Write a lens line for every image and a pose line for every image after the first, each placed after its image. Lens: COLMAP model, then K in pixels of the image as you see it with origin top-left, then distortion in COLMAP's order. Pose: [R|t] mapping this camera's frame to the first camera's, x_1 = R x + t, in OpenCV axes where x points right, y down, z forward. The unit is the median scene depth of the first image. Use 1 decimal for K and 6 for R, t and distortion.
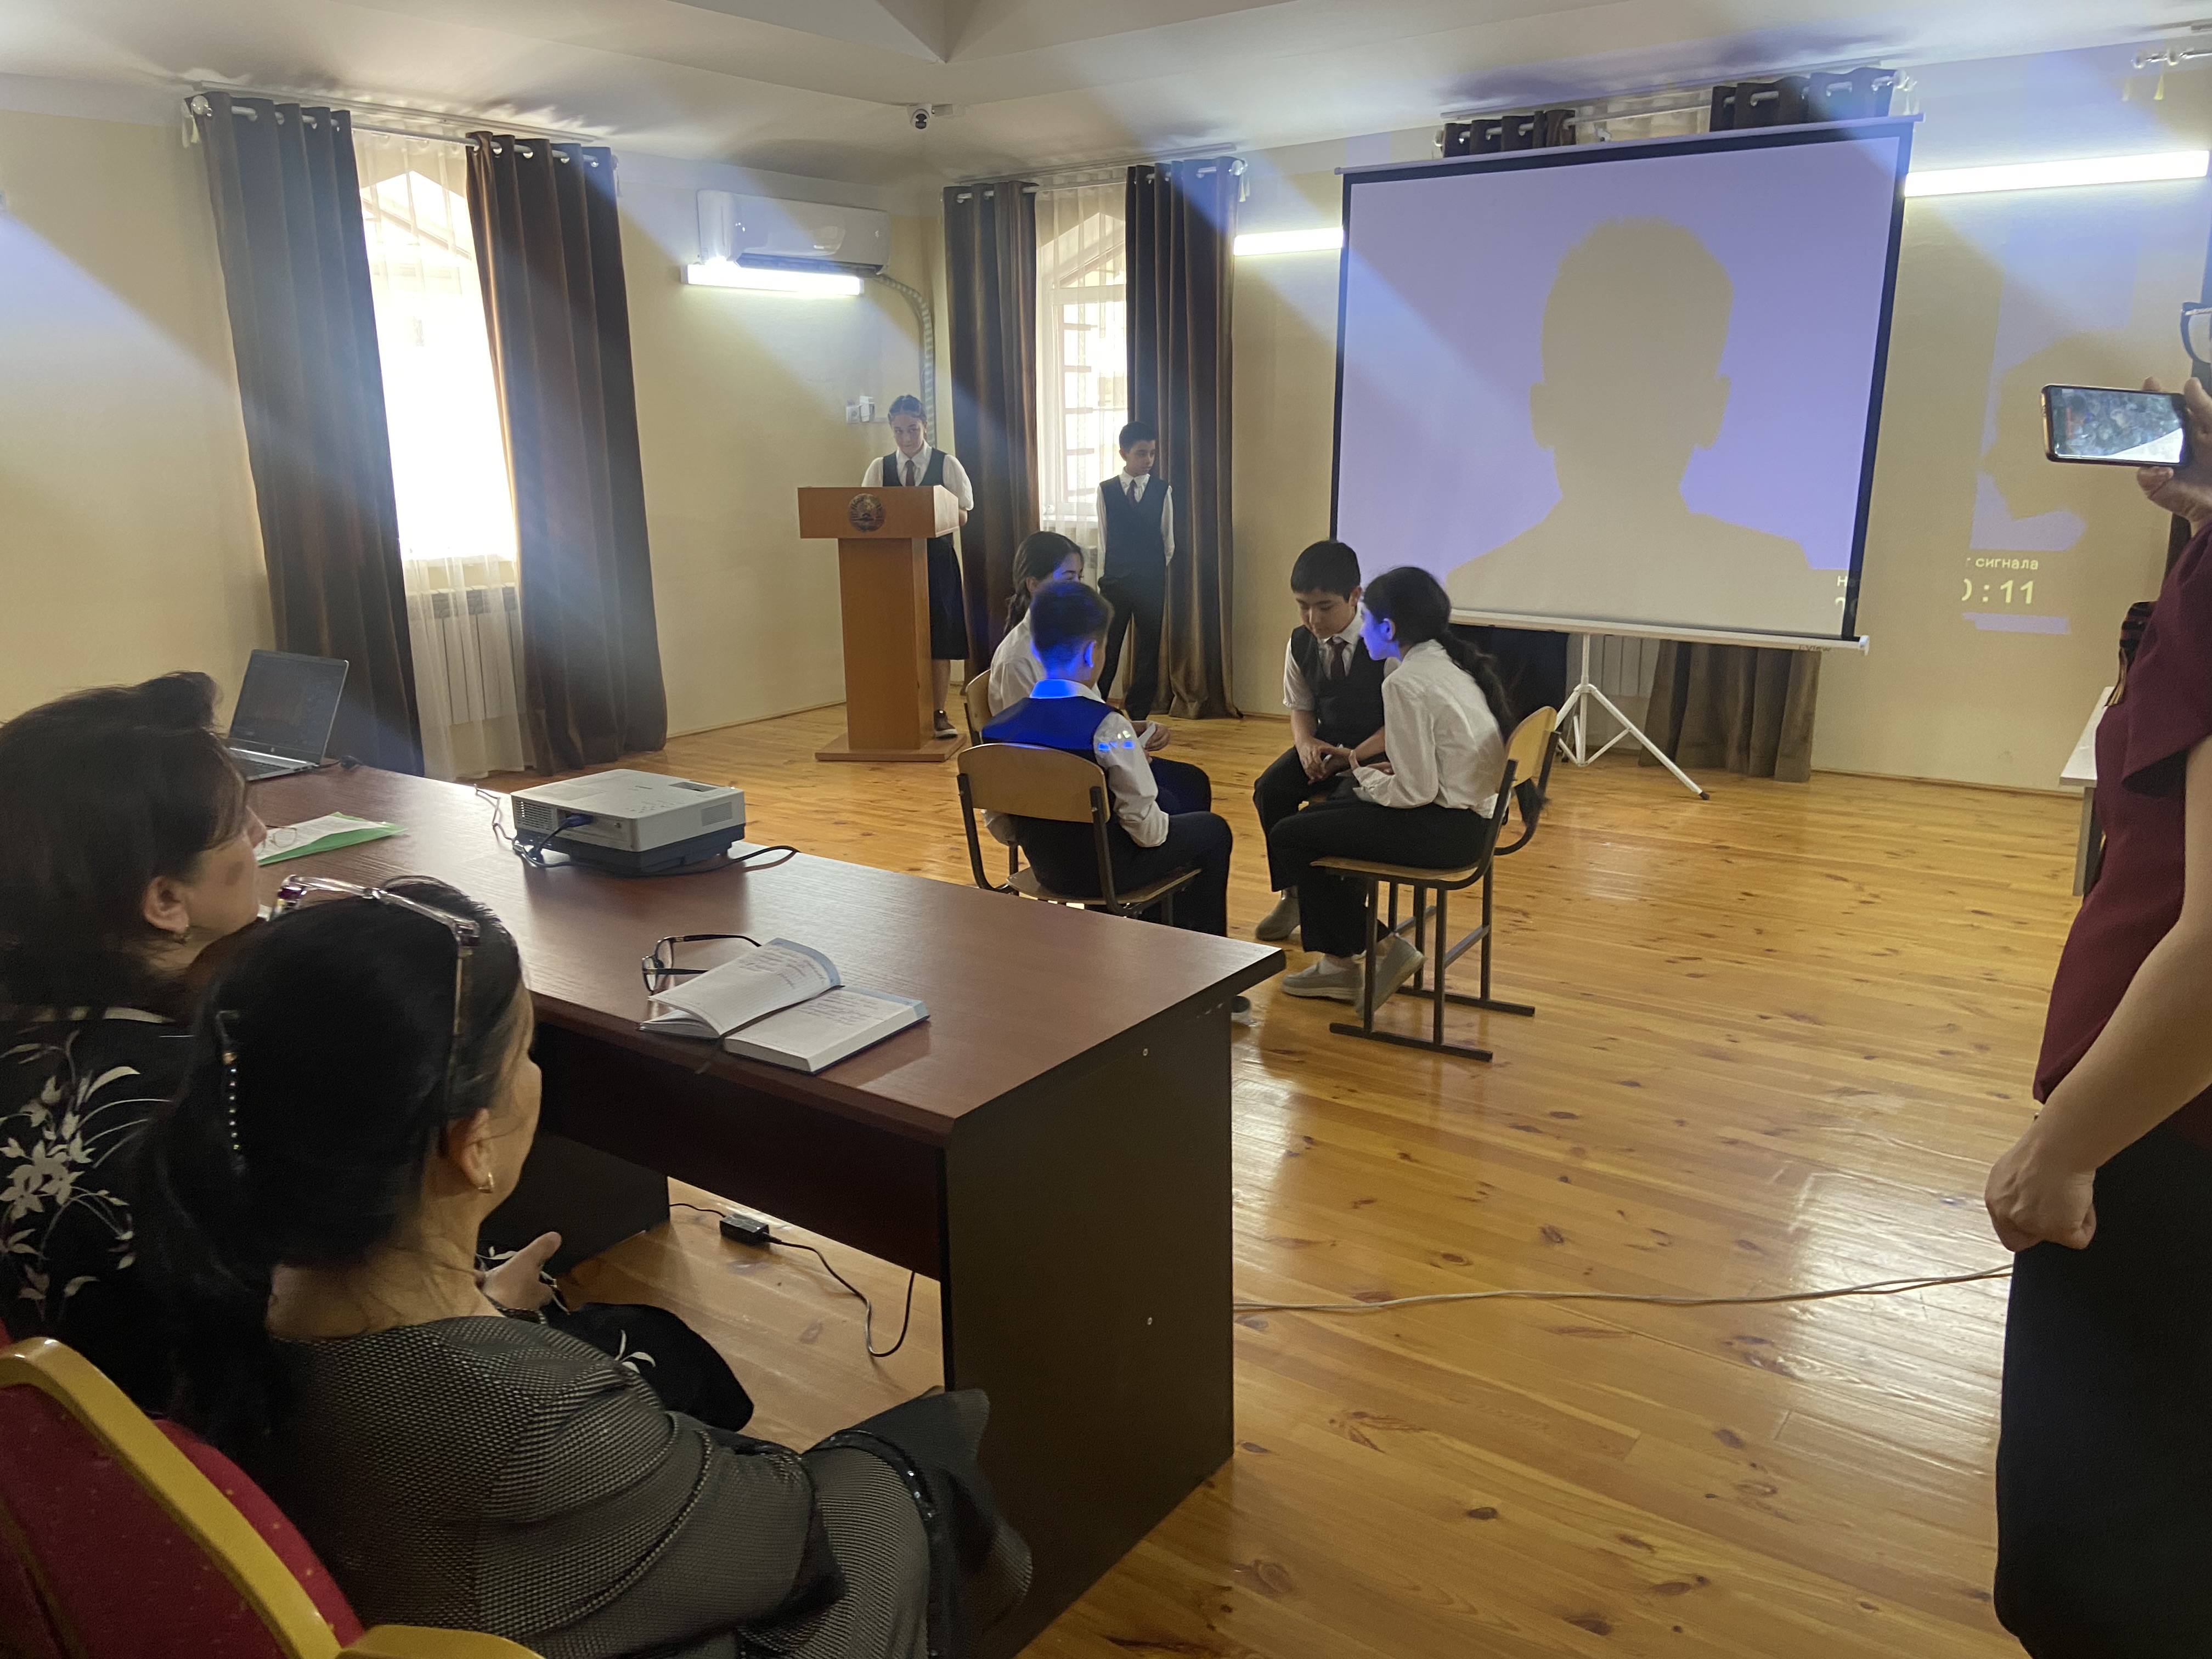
lens RADIAL K [[1656.9, 0, 1073.3], [0, 1656.9, 819.5], [0, 0, 1]] dist [0.118119, -0.144635]
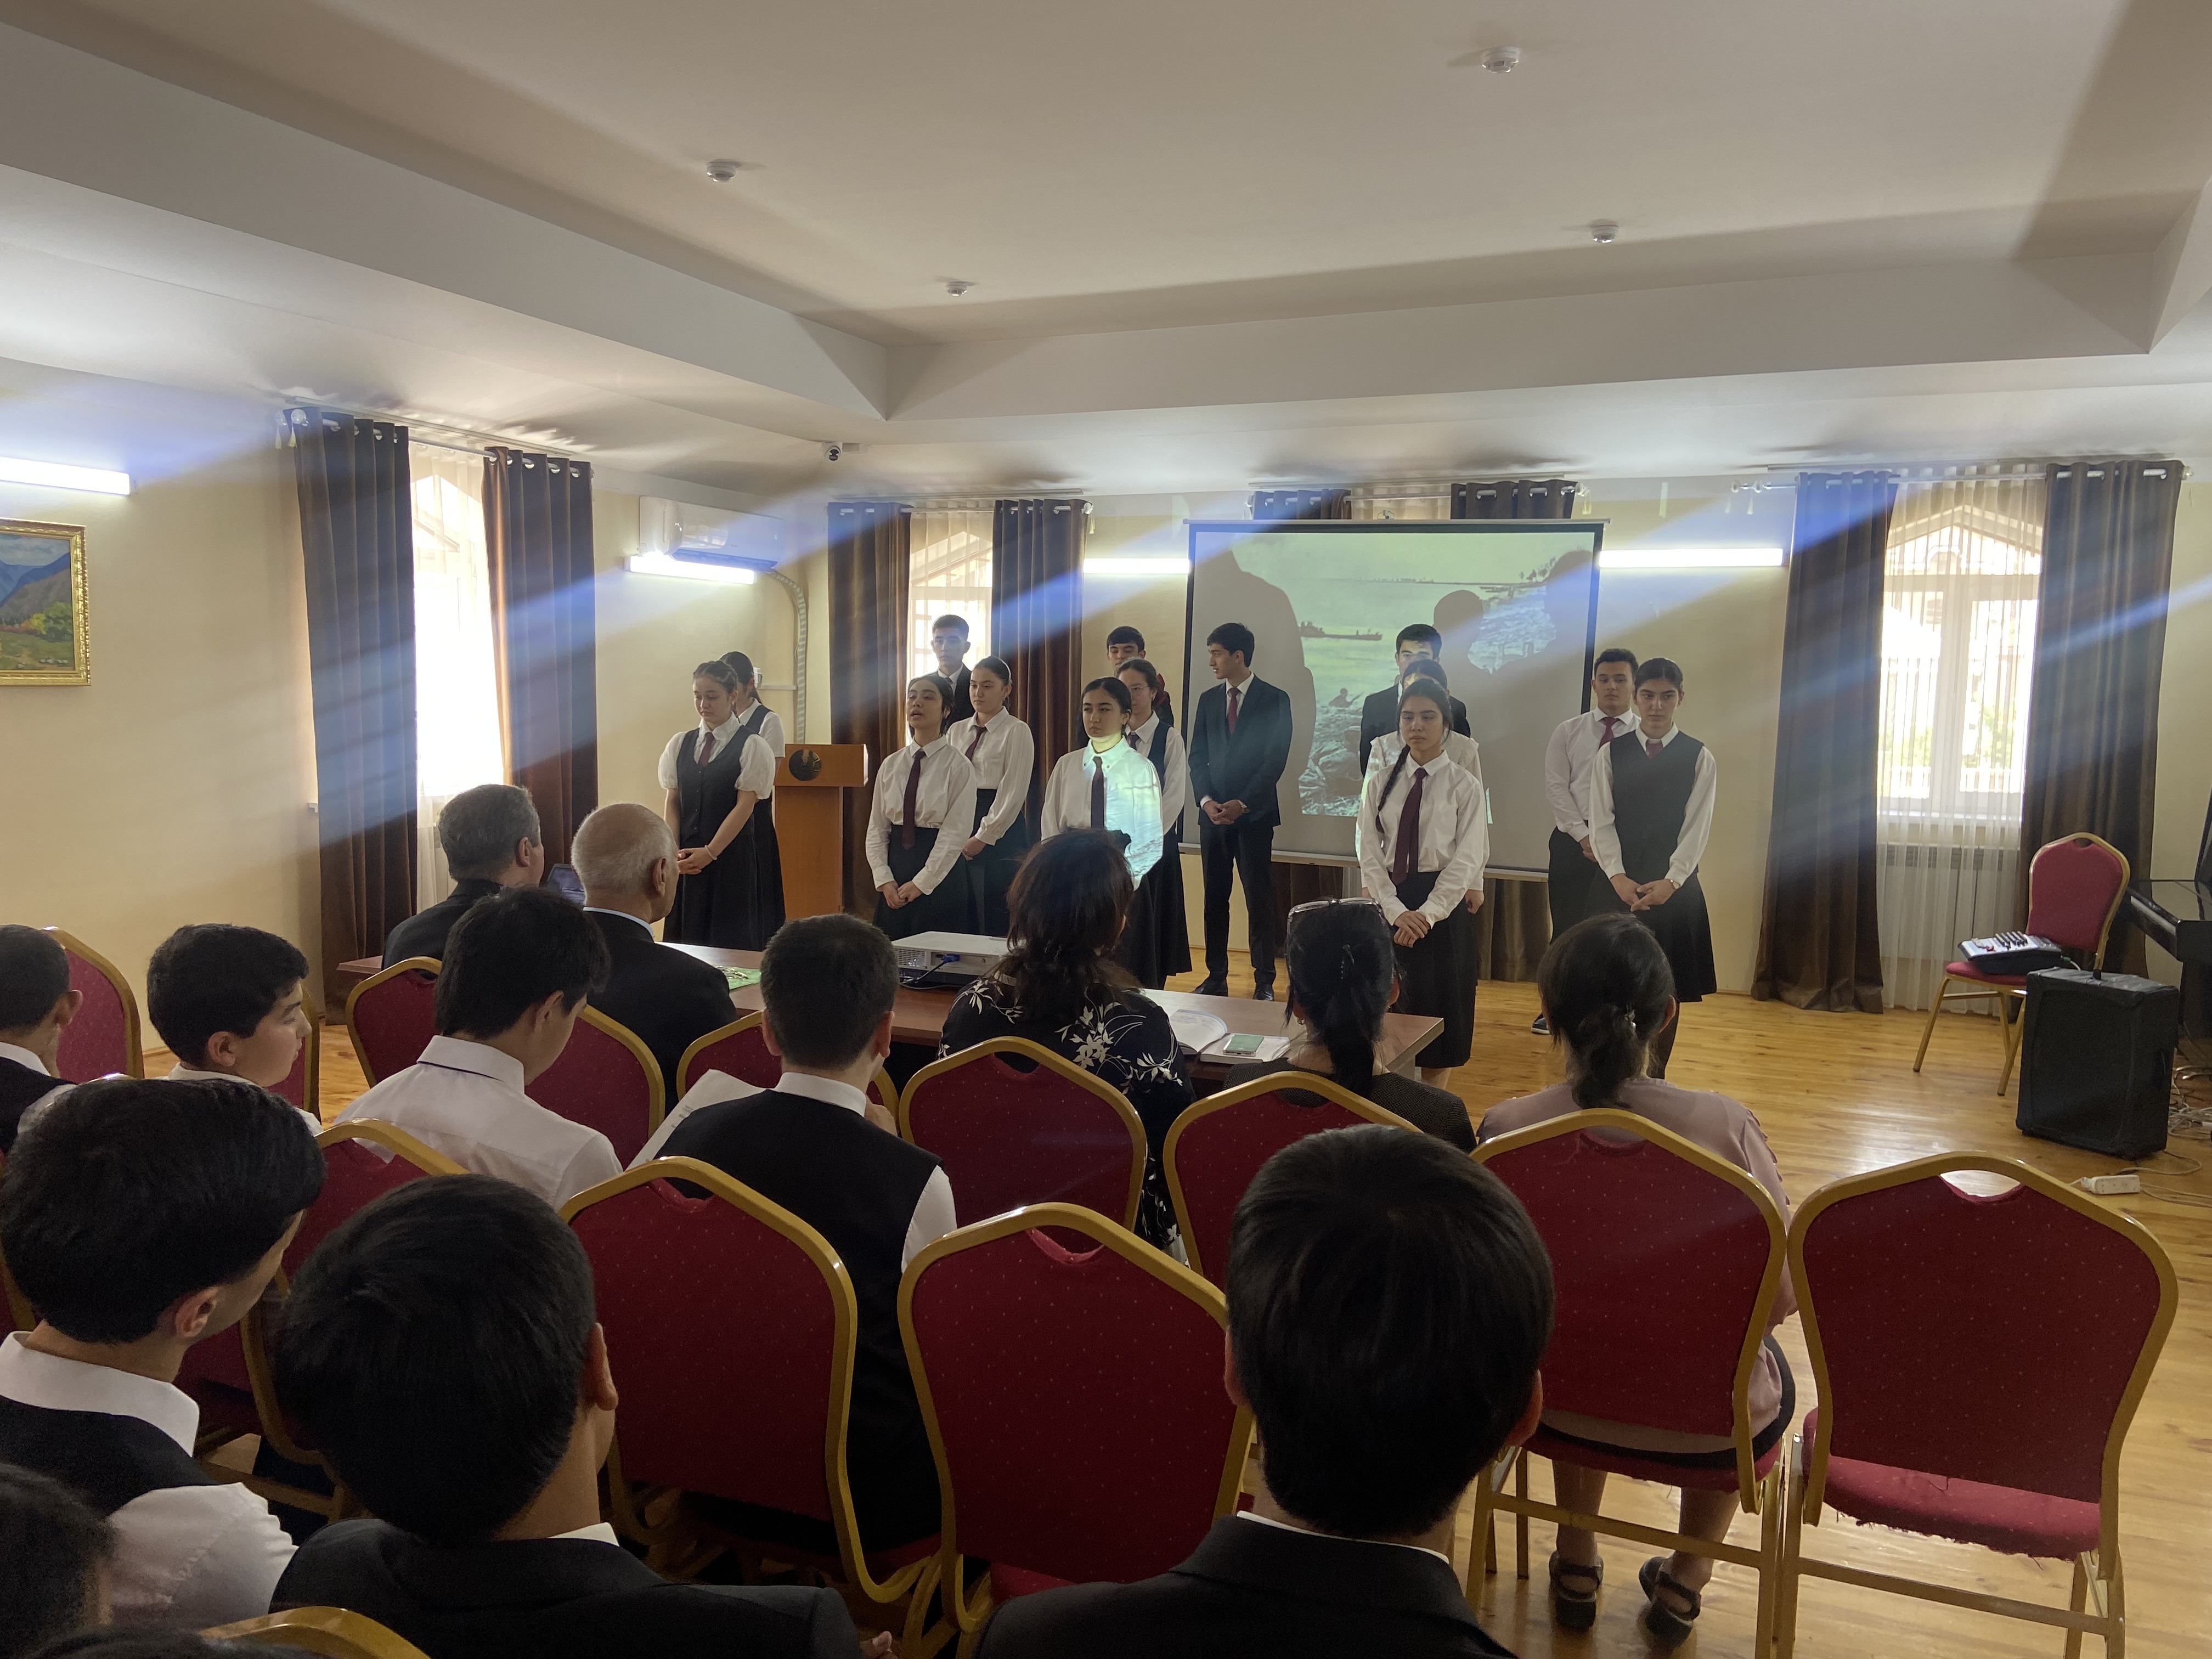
lens RADIAL K [[1656.9, 0, 1100.4], [0, 1656.9, 825.1], [0, 0, 1]] dist [0.118119, -0.144635]
pose [[0.972147, 0.016667, 0.233779, -0.209051], [0.019511, 0.988251, -0.151590, 0.047192], [-0.233559, 0.151929, 0.960400, -0.202220]]
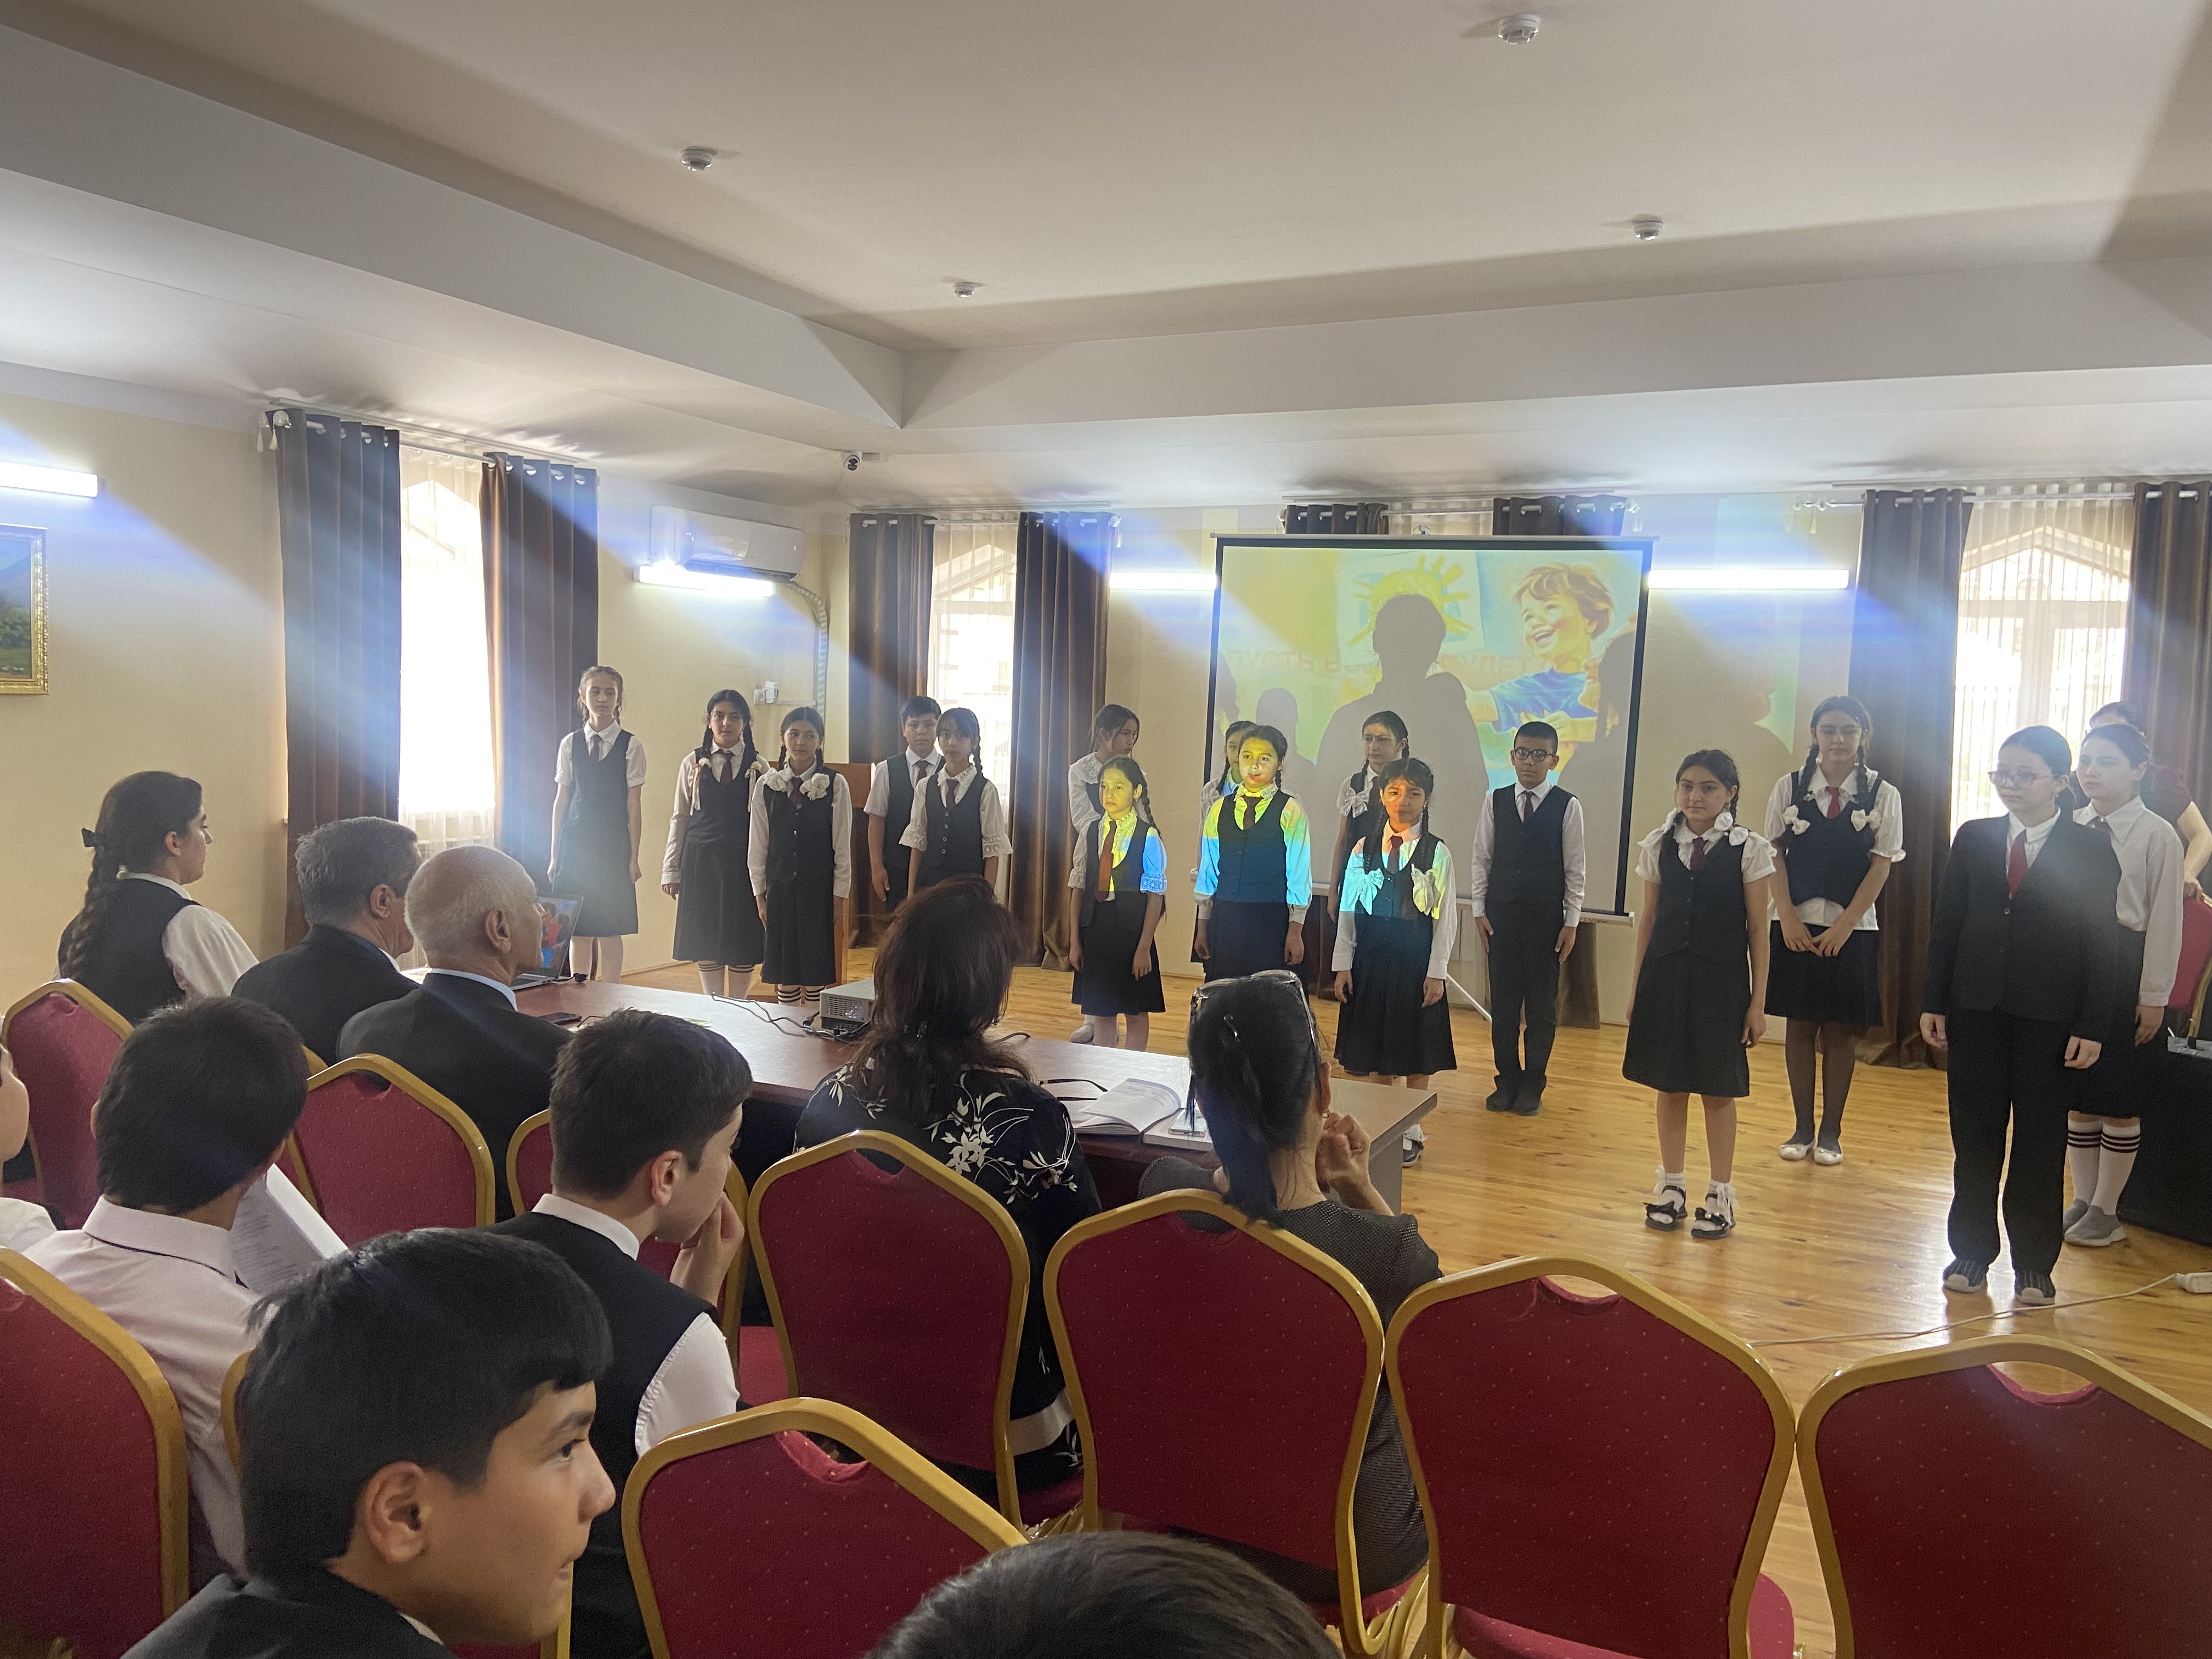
lens RADIAL K [[1656.9, 0, 1104.4], [0, 1656.9, 791.4], [0, 0, 1]] dist [0.118119, -0.144635]
pose [[0.979842, 0.038305, 0.196067, -0.159353], [-0.002175, 0.983432, -0.181264, 0.029982], [-0.199762, 0.177184, 0.963691, -0.151247]]
